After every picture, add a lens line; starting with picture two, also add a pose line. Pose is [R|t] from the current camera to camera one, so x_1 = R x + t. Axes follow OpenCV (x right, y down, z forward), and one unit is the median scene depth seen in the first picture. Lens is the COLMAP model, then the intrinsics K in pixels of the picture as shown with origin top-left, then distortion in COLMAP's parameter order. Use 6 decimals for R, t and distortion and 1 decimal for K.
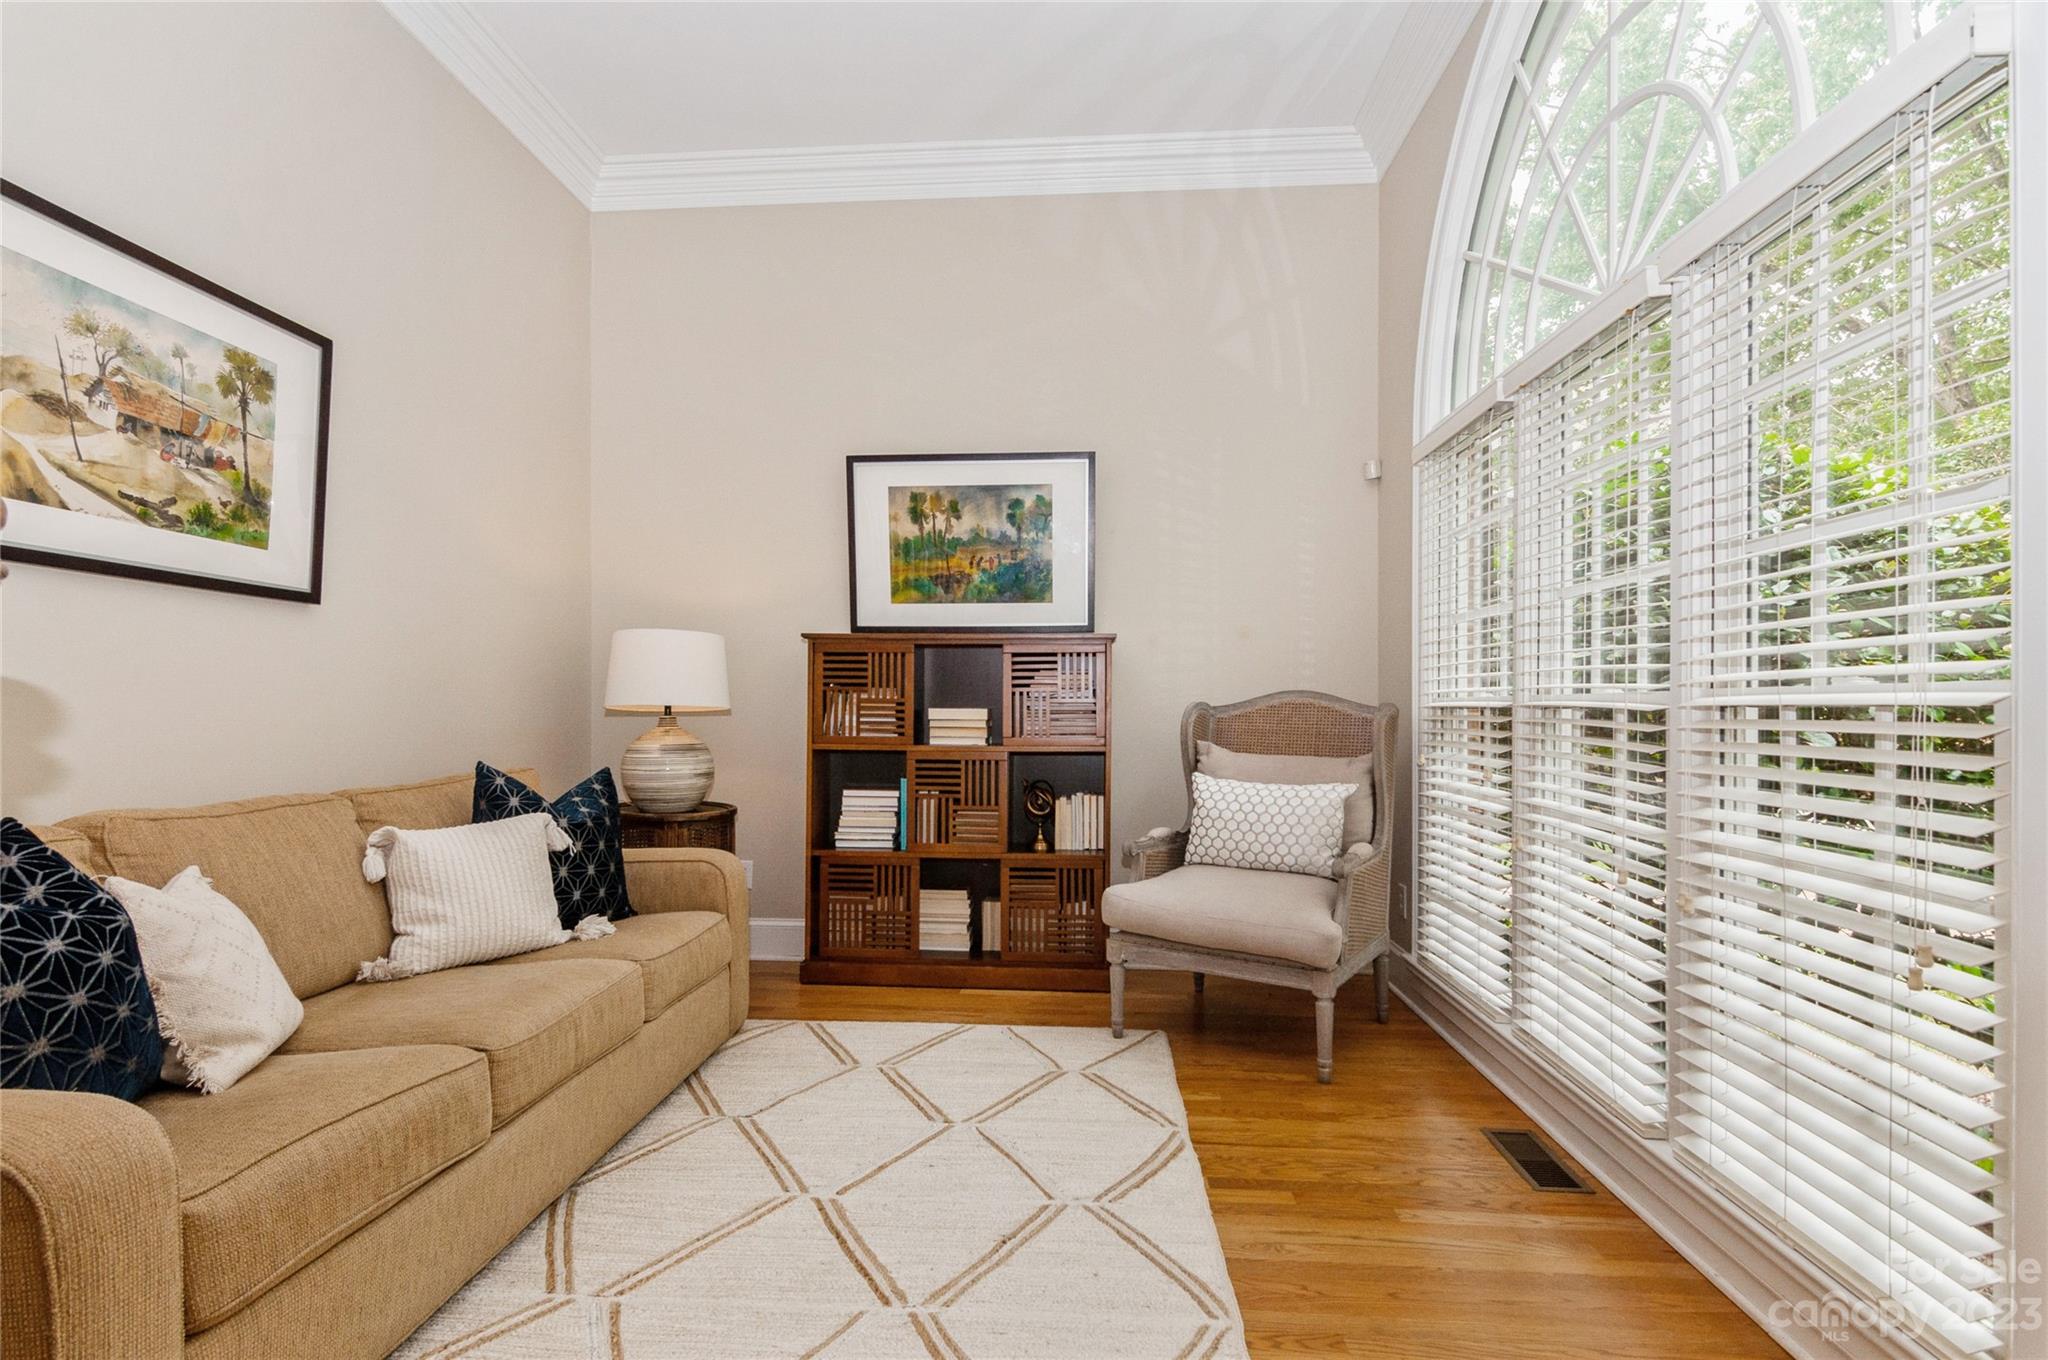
lens RADIAL K [[994.9, 0, 1017.7], [0, 994.9, 709.4], [0, 0, 1]] dist [-0.002705, -0.004985]
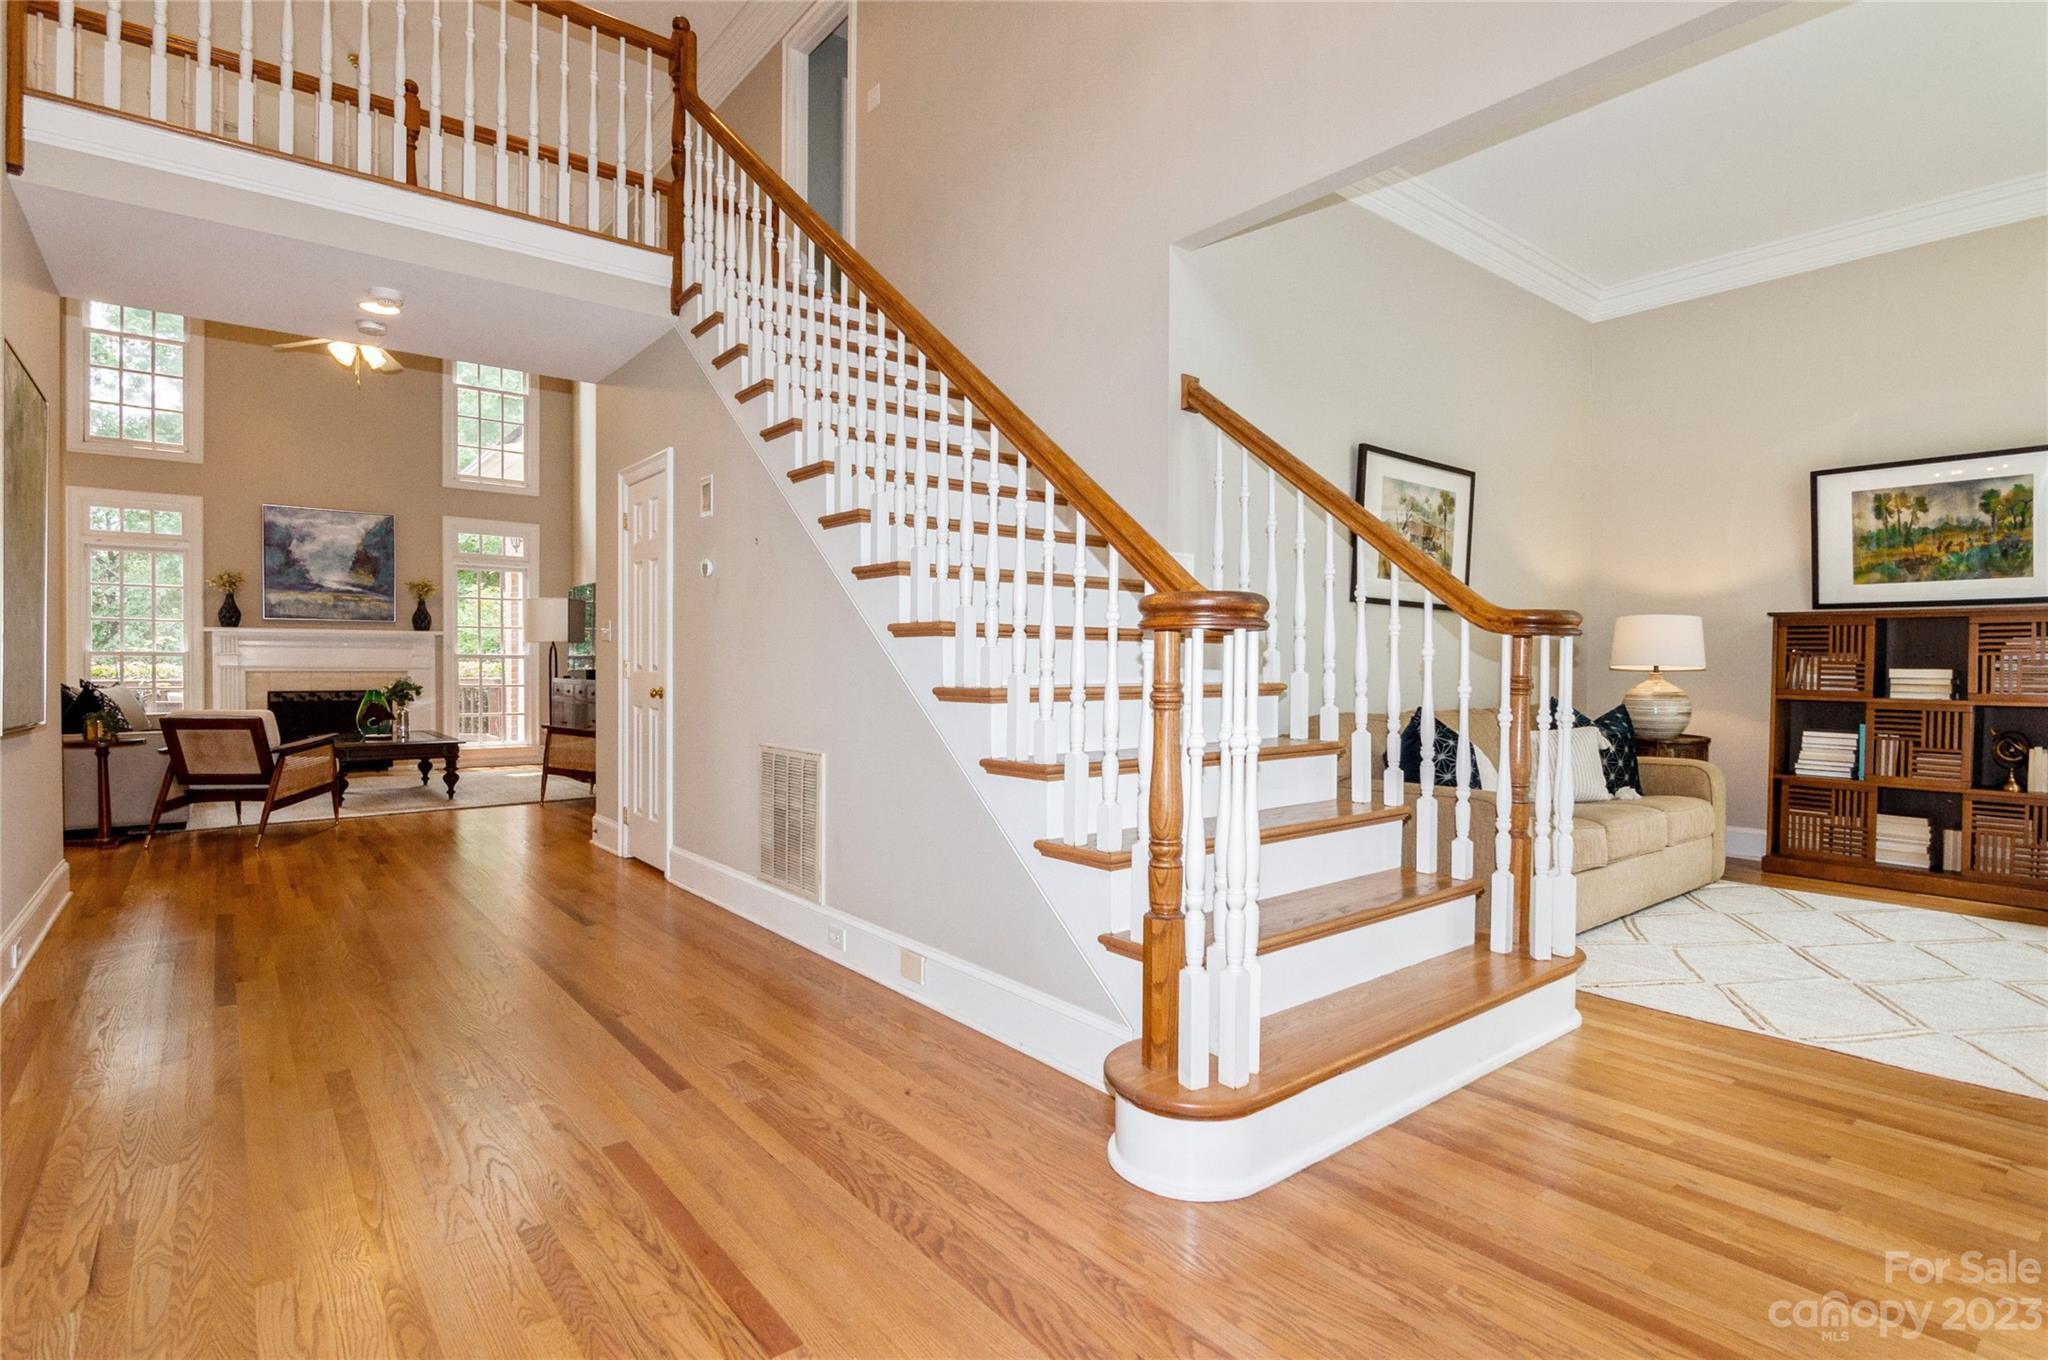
lens RADIAL K [[1017.7, 0, 982.9], [0, 1017.7, 681.9], [0, 0, 1]] dist [-0.018332, -0.000972]
pose [[0.664475, 0.016662, -0.747125, 0.099431], [-0.006633, 0.999844, 0.016399, 0.002415], [0.747281, -0.005941, 0.664482, -0.728123]]
